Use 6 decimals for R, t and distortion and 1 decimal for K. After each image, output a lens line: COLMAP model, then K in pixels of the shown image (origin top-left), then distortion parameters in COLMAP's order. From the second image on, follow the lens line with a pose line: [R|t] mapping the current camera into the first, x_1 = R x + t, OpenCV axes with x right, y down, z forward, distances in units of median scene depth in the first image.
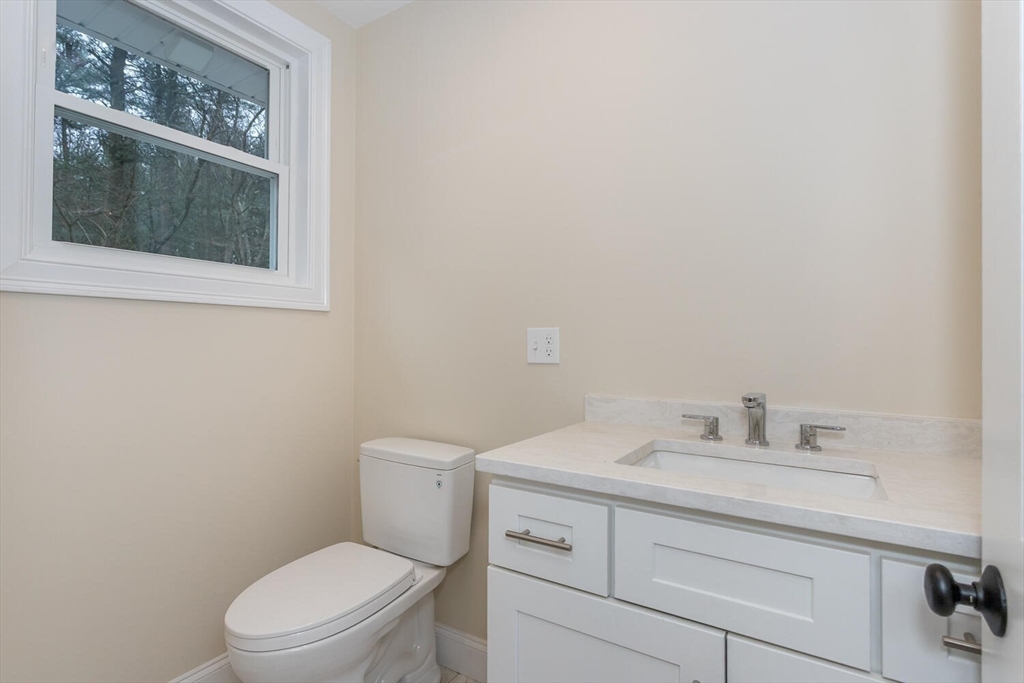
lens RADIAL K [[502.8, 0, 510.9], [0, 502.8, 339.1], [0, 0, 1]] dist [0.001971, 0.000691]
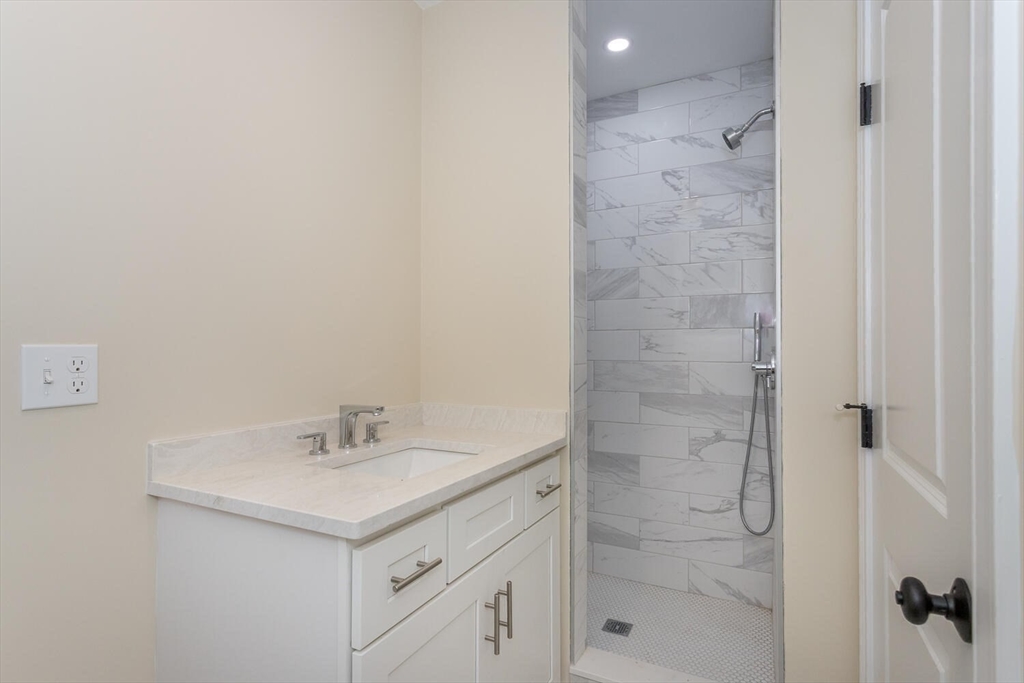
lens RADIAL K [[502.8, 0, 510.9], [0, 502.8, 339.1], [0, 0, 1]] dist [0.001971, 0.000691]
pose [[-0.086346, 0.019819, 0.996068, -0.617570], [-0.011609, 0.999714, -0.020898, -0.025037], [-0.996198, -0.013368, -0.086091, 0.594023]]
